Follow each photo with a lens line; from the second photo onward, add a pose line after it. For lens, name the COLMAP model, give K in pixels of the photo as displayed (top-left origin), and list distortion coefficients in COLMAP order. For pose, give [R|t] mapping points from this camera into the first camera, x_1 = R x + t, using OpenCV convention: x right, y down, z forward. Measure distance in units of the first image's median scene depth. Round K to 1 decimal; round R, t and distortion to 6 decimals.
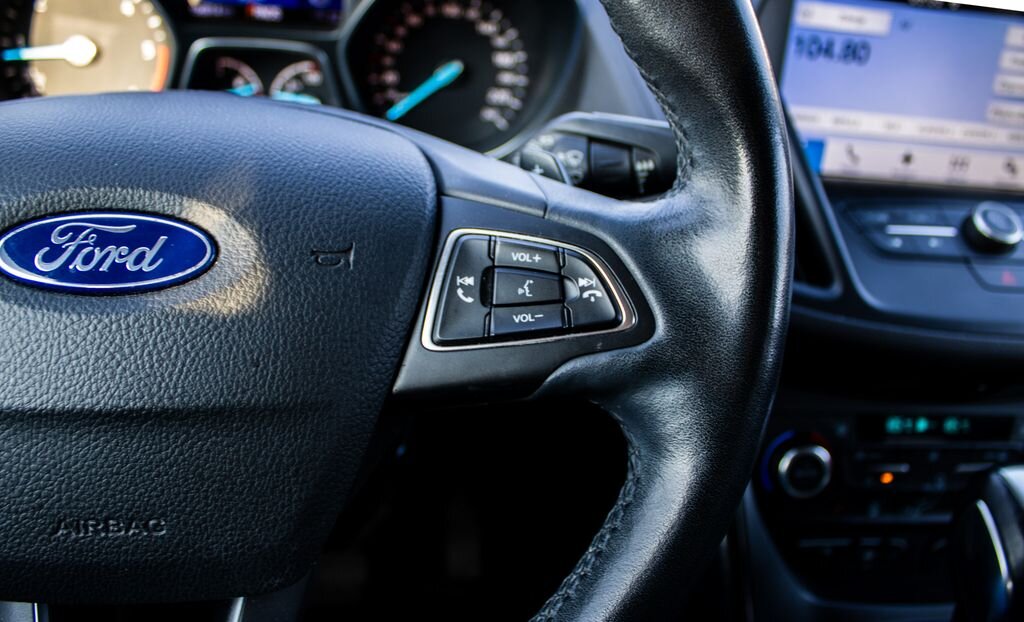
lens RADIAL K [[904.4, 0, 518.7], [0, 904.4, 346.6], [0, 0, 1]] dist [-0.121397, 0.043225]
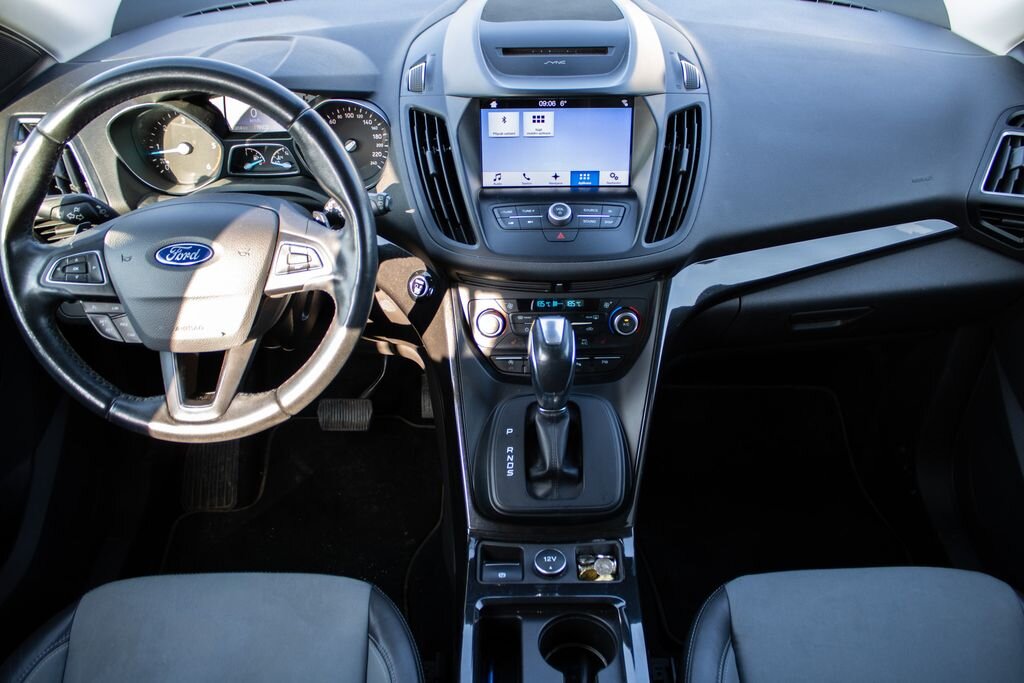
lens RADIAL K [[866.9, 0, 496.4], [0, 866.9, 334.4], [0, 0, 1]] dist [-0.127079, 0.083015]
pose [[0.986155, -0.025829, -0.163802, 1.268528], [0.037028, 0.997153, 0.065689, 0.037843], [0.161639, -0.070845, 0.984304, -2.118280]]
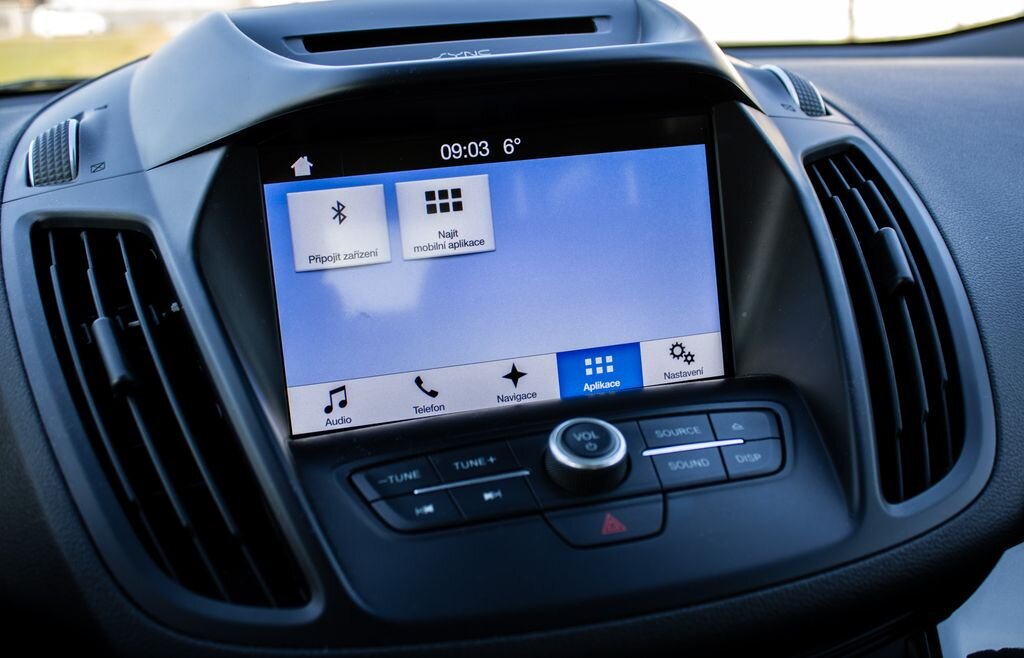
lens RADIAL K [[1216.2, 0, 509.5], [0, 1216.2, 330.8], [0, 0, 1]] dist [-0.073881, 0.000000]
pose [[0.976817, -0.192588, 0.093478, 0.723929], [0.211806, 0.932862, -0.291386, 0.052113], [-0.031085, 0.304430, 0.952027, 0.204921]]
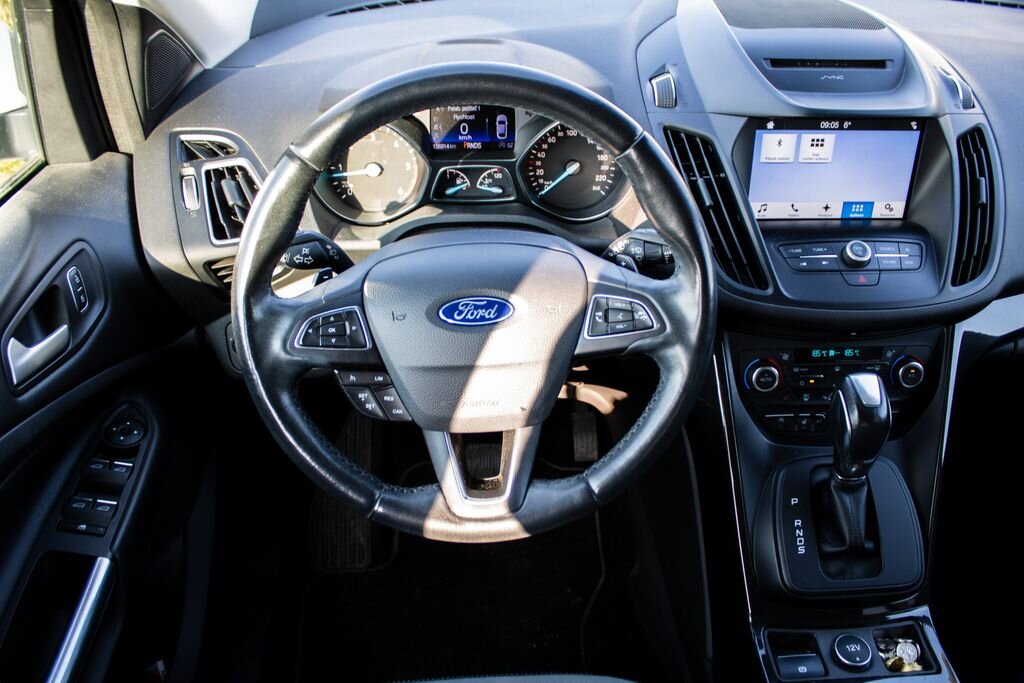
lens RADIAL K [[853.8, 0, 518.1], [0, 853.8, 349.2], [0, 0, 1]] dist [-0.161767, 0.141381]
pose [[0.992728, -0.036910, -0.114582, -0.007893], [0.046408, 0.995603, 0.081368, -0.185027], [0.111075, -0.086094, 0.990076, -1.630636]]
